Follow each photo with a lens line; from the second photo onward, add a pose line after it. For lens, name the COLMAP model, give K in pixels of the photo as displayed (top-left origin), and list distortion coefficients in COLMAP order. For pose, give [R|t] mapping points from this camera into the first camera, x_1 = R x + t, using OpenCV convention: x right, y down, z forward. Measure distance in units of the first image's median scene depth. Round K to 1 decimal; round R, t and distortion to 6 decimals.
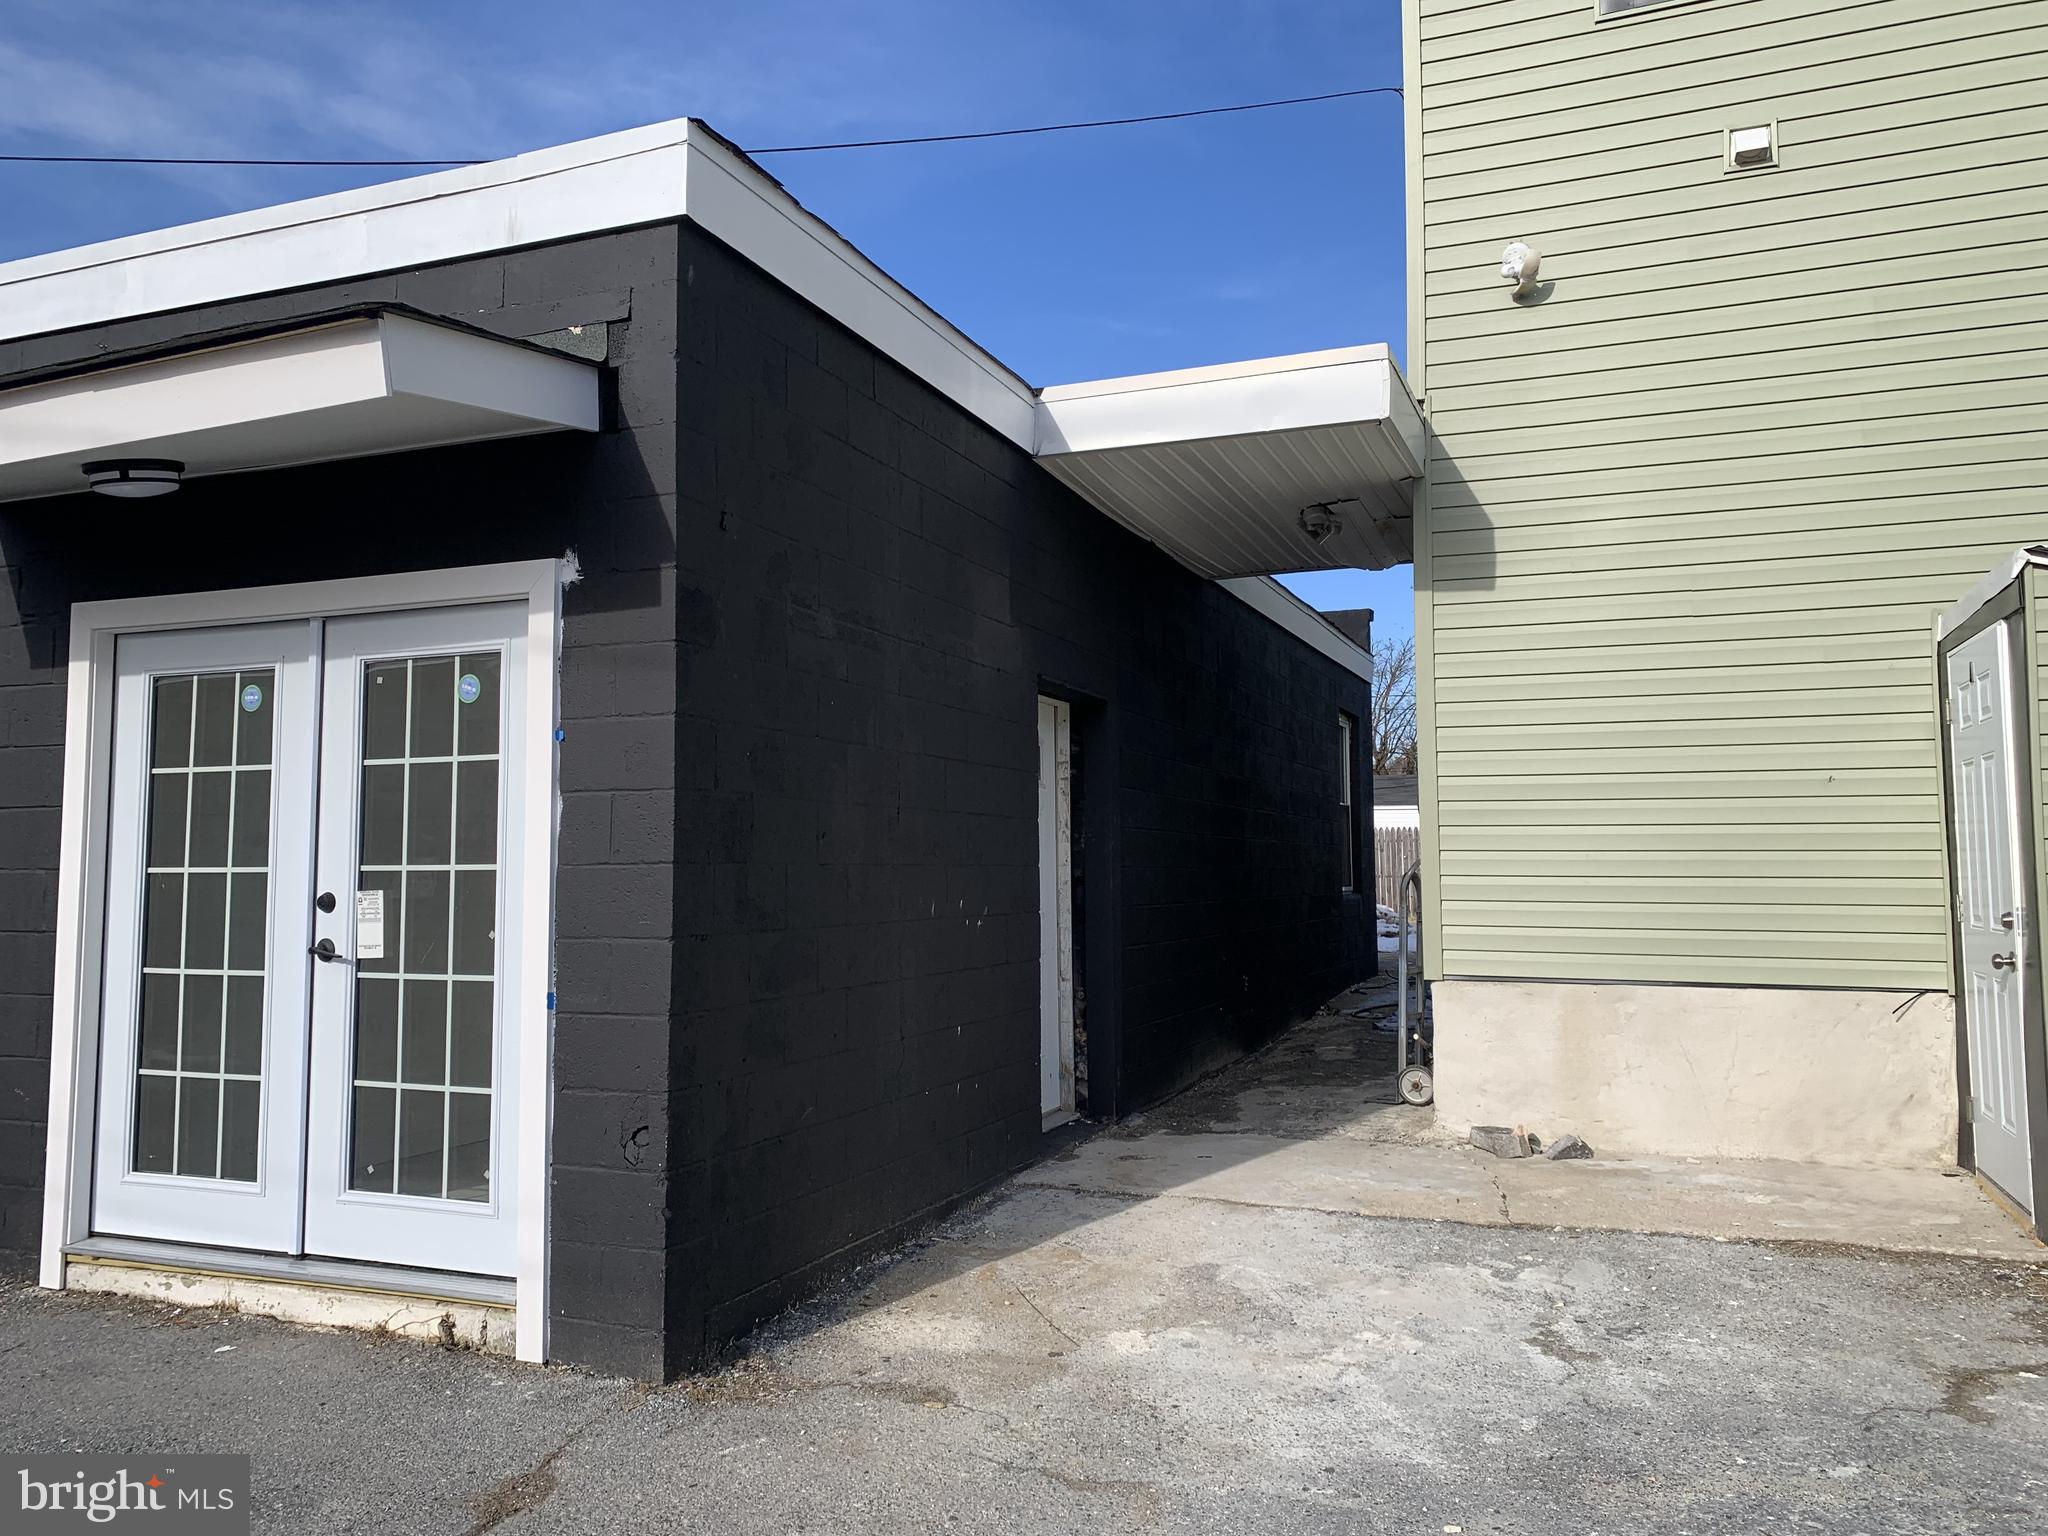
lens RADIAL K [[1564.9, 0, 1021.6], [0, 1564.9, 740.7], [0, 0, 1]] dist [0.000843, 0.007932]
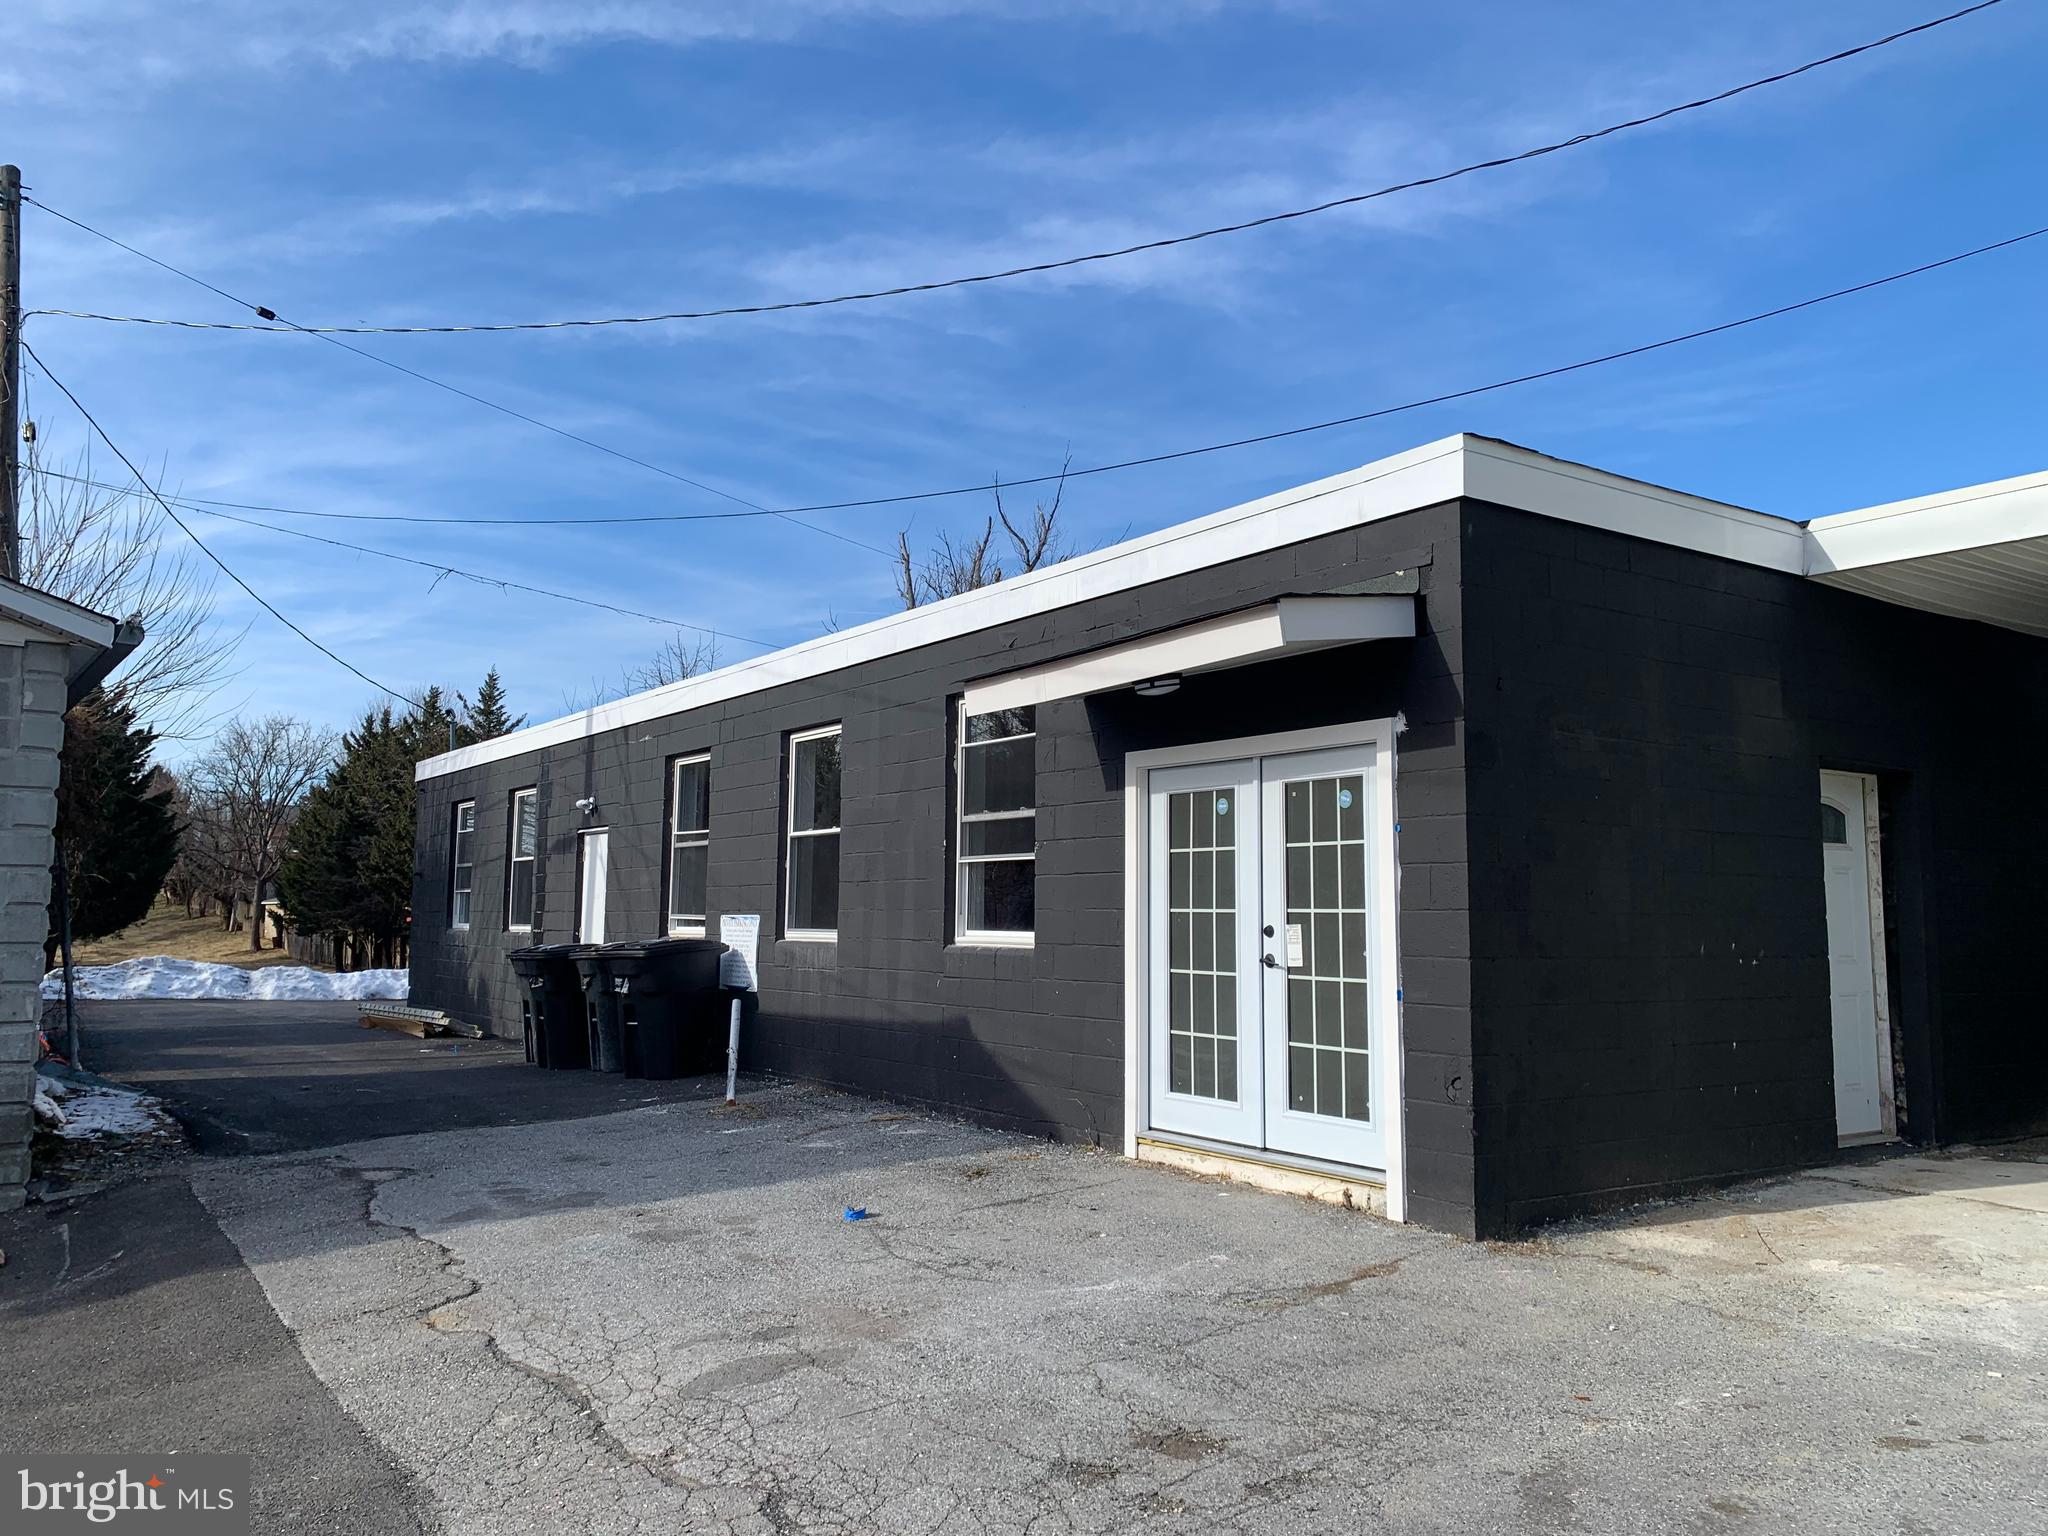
lens RADIAL K [[1561.2, 0, 1024.0], [0, 1561.2, 768.0], [0, 0, 1]] dist [0.209192, -0.593006]
pose [[0.830594, -0.041395, -0.555339, 0.264189], [0.031651, 0.999131, -0.027136, -0.030871], [0.555979, 0.004963, 0.831182, -0.510771]]
